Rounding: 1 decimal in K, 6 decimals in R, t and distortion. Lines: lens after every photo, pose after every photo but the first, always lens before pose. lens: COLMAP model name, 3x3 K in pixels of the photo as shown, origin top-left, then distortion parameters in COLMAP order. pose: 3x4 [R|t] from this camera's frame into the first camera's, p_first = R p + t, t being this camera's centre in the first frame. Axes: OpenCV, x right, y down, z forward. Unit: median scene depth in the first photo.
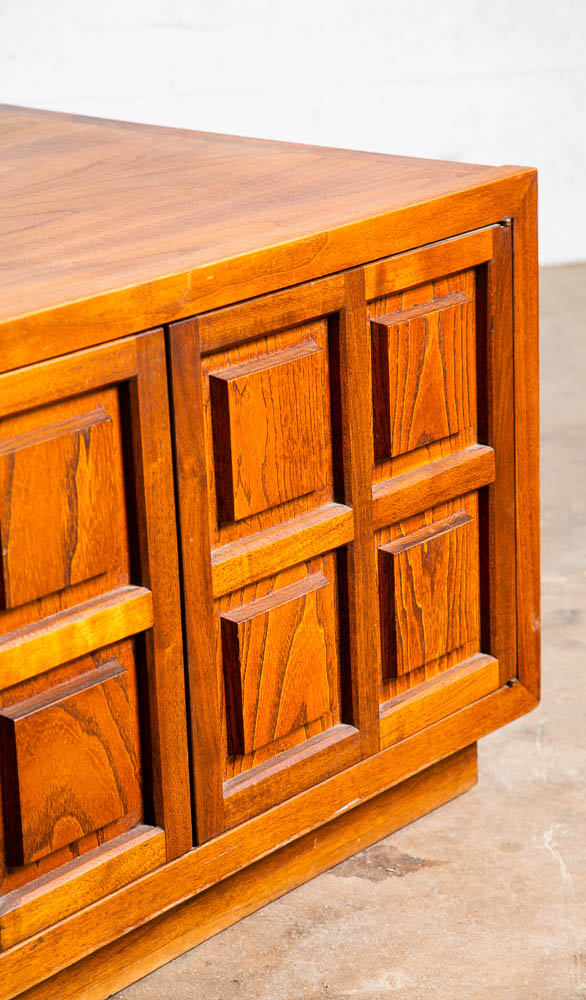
lens RADIAL K [[2514.0, 0, 332.7], [0, 2514.0, 506.5], [0, 0, 1]] dist [0.494133, 0.000000]
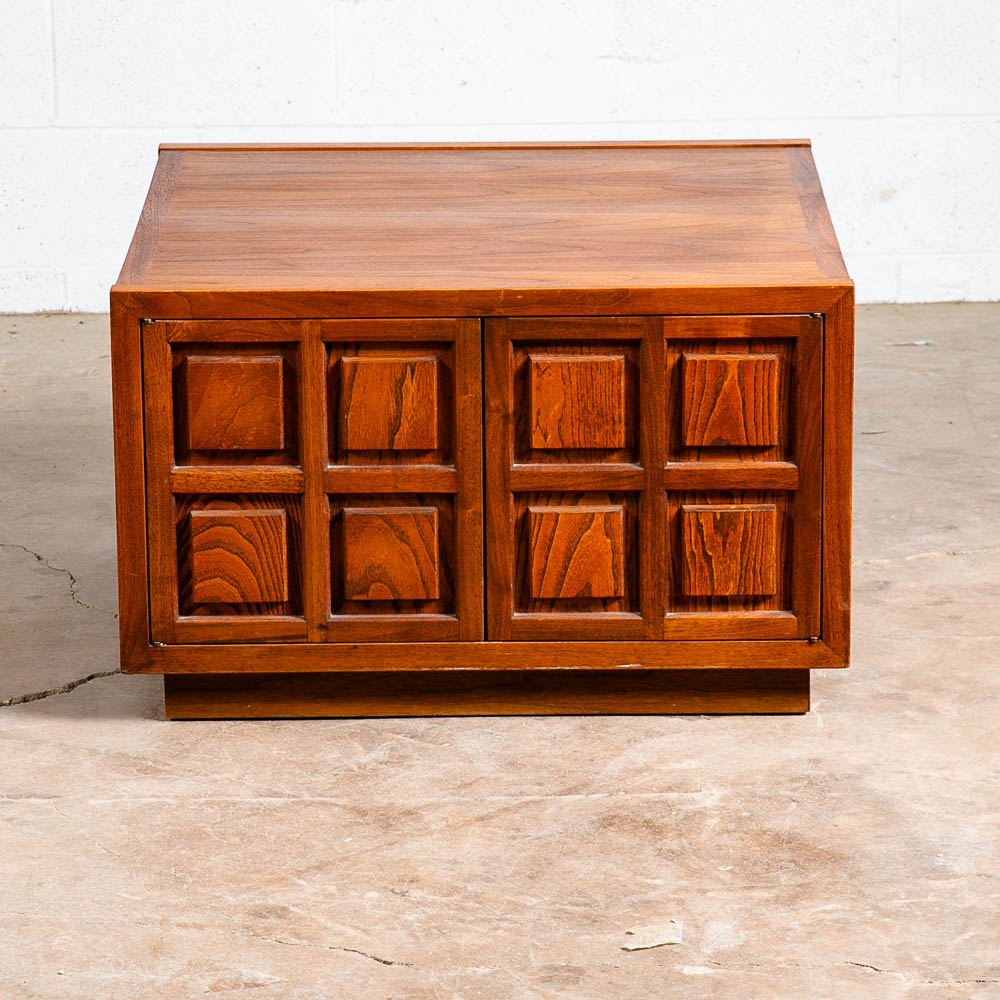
lens RADIAL K [[4962.9, 0, 490.9], [0, 4962.9, 500.2], [0, 0, 1]] dist [0.412806, 0.000000]
pose [[0.646960, 0.232977, -0.726061, 2.197265], [-0.253605, 0.963718, 0.083260, -0.214102], [0.719116, 0.130267, 0.682571, -1.156046]]
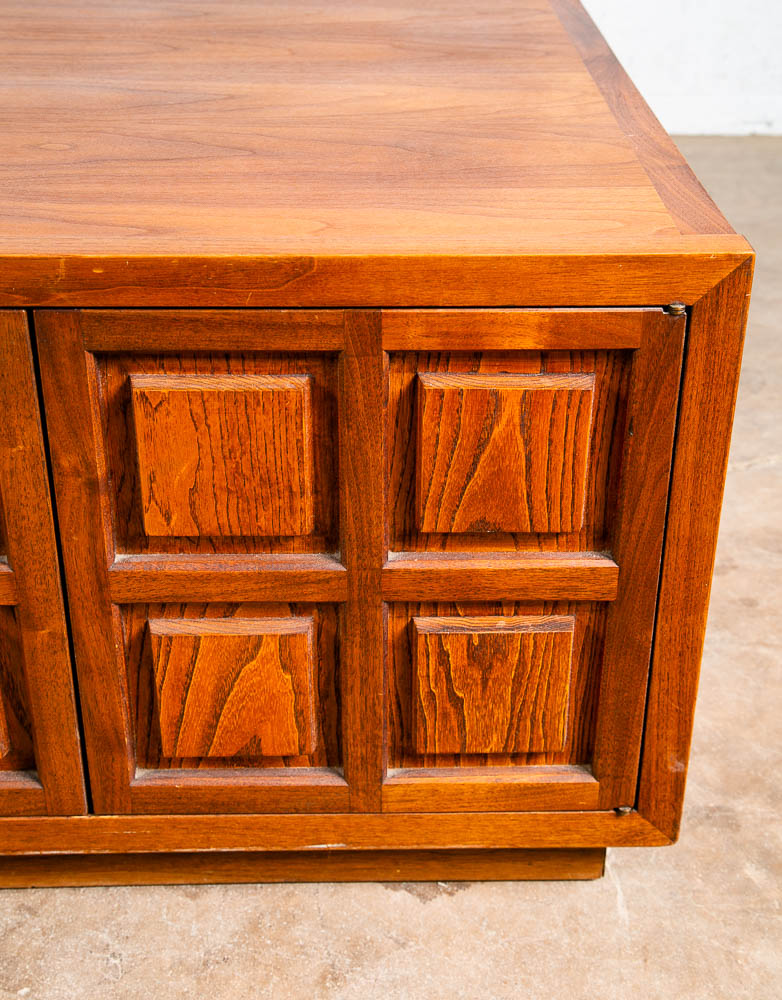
lens RADIAL K [[1442.8, 0, 395.1], [0, 1442.8, 469.2], [0, 0, 1]] dist [0.073156, 0.000000]
pose [[0.662996, 0.391775, -0.637925, 0.329180], [-0.263478, 0.919725, 0.291006, -0.183666], [0.700725, -0.024857, 0.712999, 0.672774]]
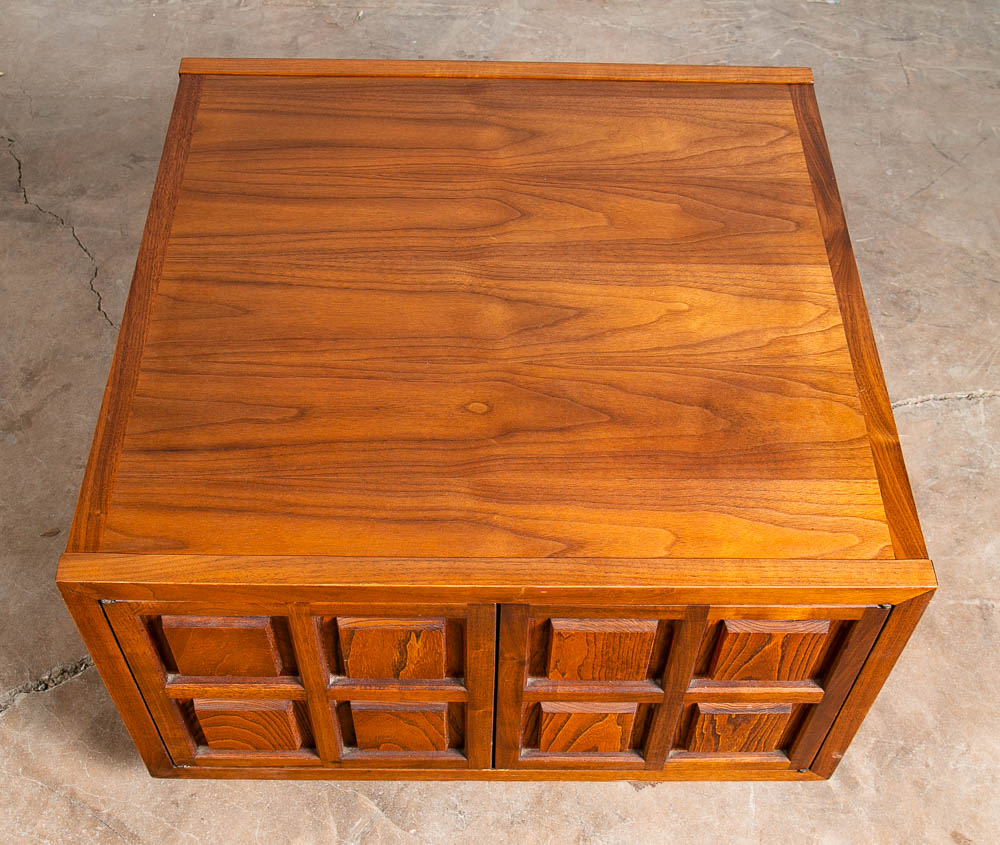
lens RADIAL K [[1271.8, 0, 507.7], [0, 1271.8, 502.7], [0, 0, 1]] dist [-0.040038, 0.000000]
pose [[0.651708, 0.642249, -0.403476, 0.178634], [-0.282953, 0.699428, 0.656306, -0.544146], [0.703715, -0.313555, 0.637549, 0.513051]]
